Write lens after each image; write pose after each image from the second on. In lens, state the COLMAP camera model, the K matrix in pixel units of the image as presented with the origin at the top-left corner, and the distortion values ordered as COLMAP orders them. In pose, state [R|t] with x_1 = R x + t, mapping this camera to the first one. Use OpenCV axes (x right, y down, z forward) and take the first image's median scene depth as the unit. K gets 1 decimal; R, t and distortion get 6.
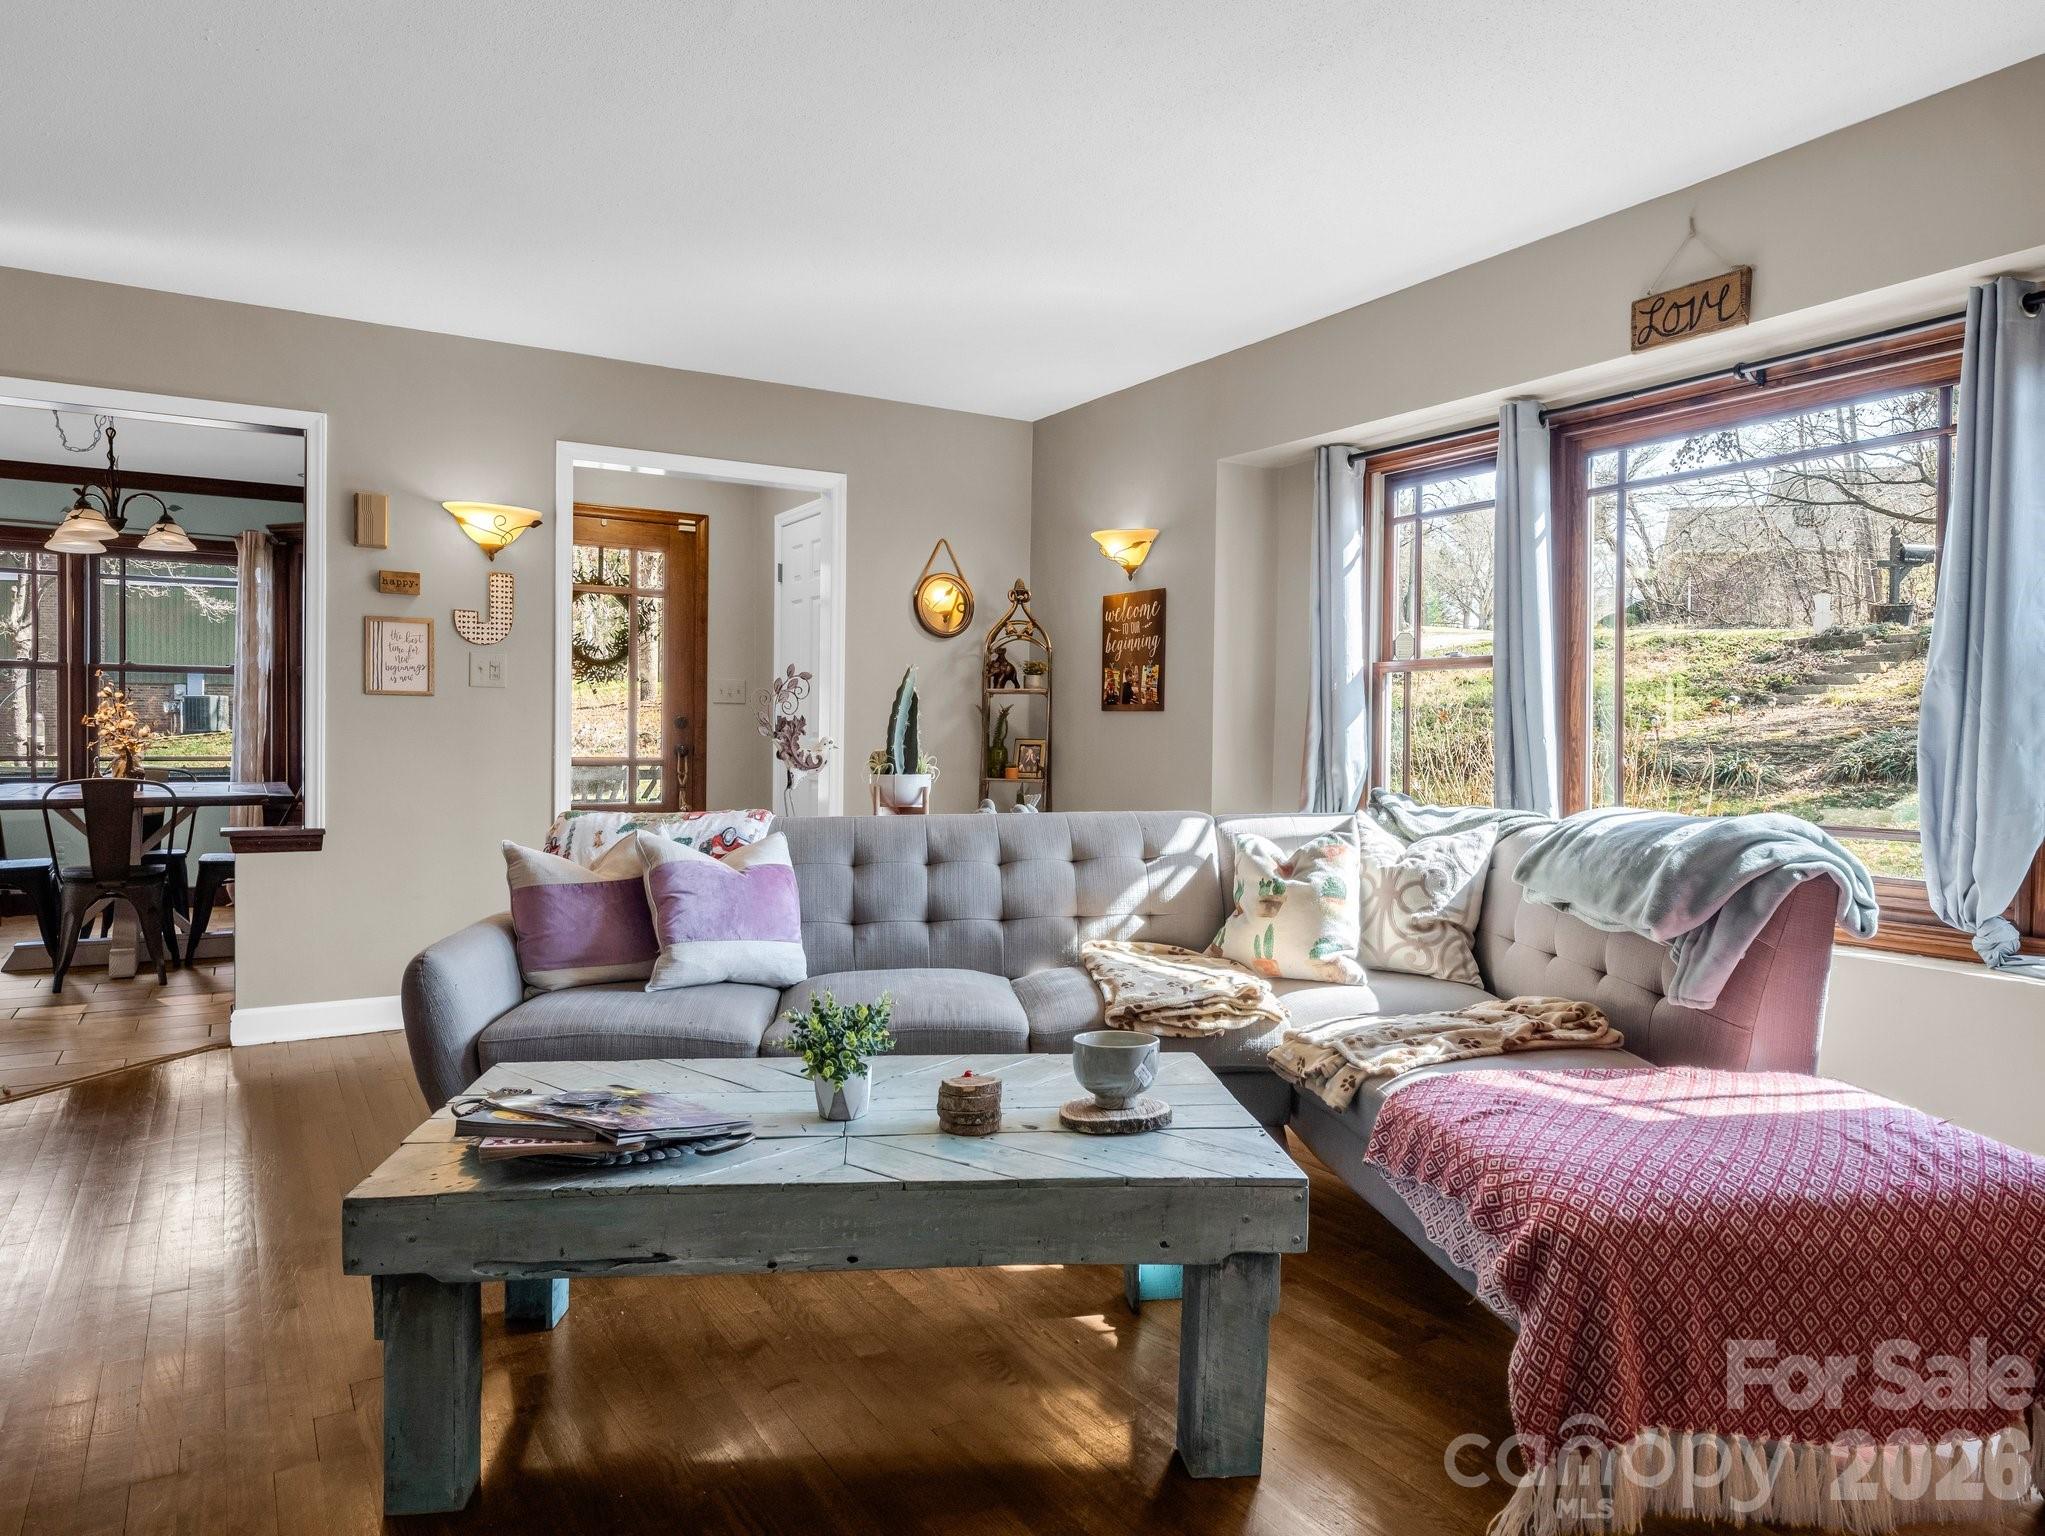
lens RADIAL K [[1317.6, 0, 1042.7], [0, 1317.6, 757.6], [0, 0, 1]] dist [0.005088, -0.004521]
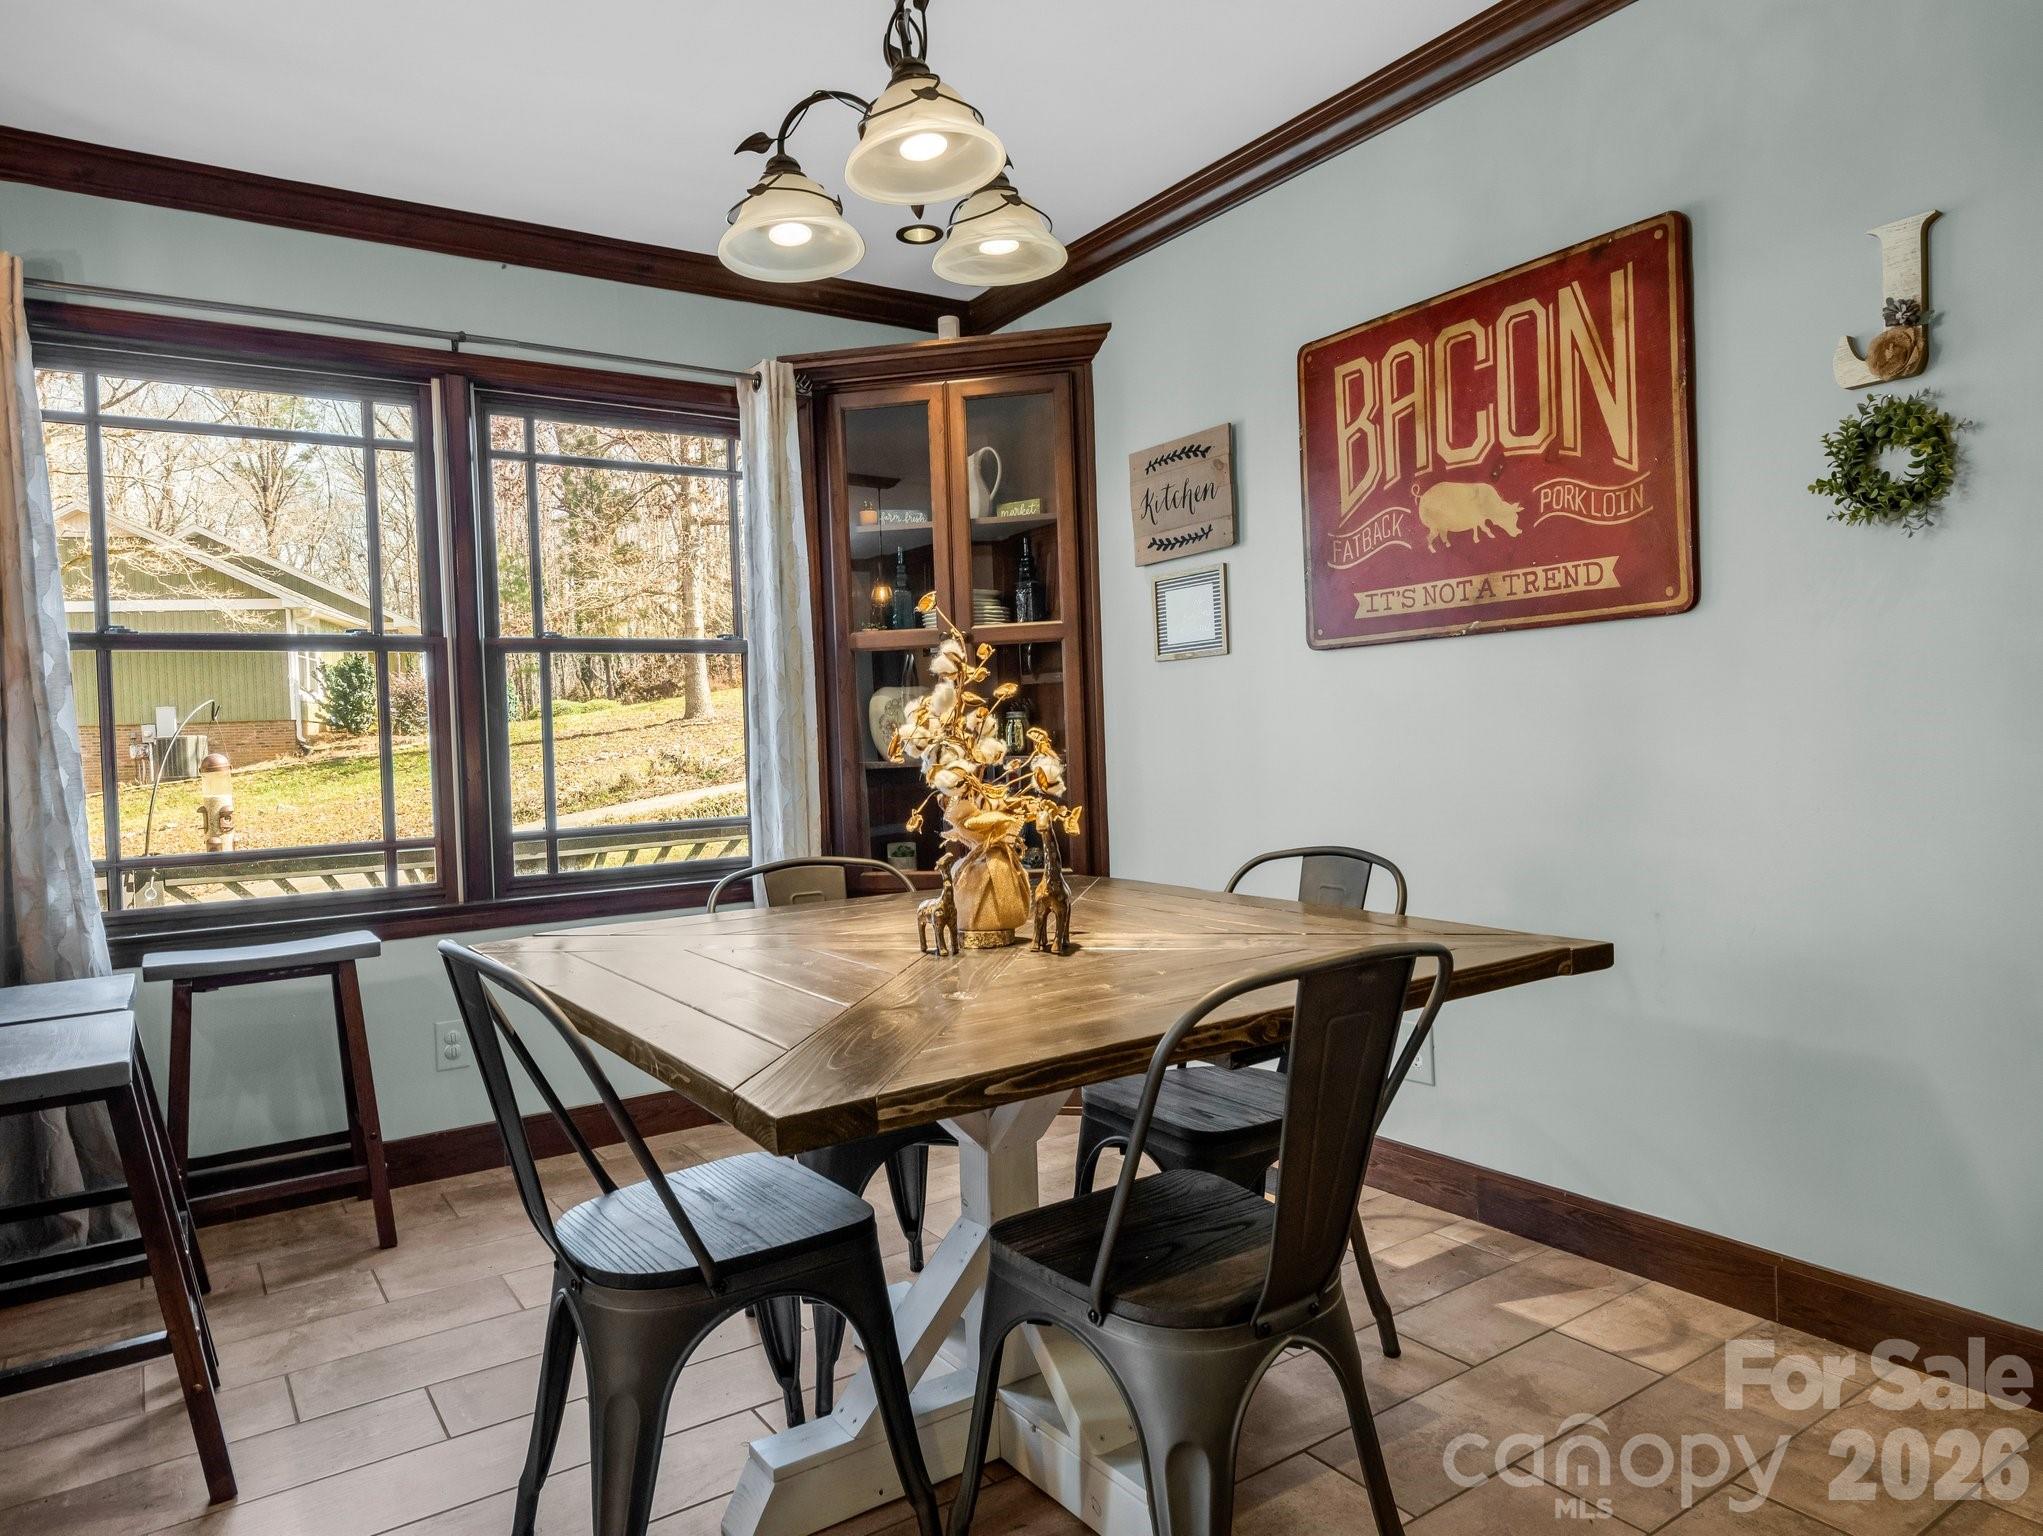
lens RADIAL K [[1316.3, 0, 1006.5], [0, 1316.3, 750.8], [0, 0, 1]] dist [0.005088, -0.004521]
pose [[0.997950, -0.048663, 0.041569, -0.857839], [0.049046, 0.998762, -0.008245, -0.027645], [-0.041116, 0.010267, 0.999102, 0.814401]]
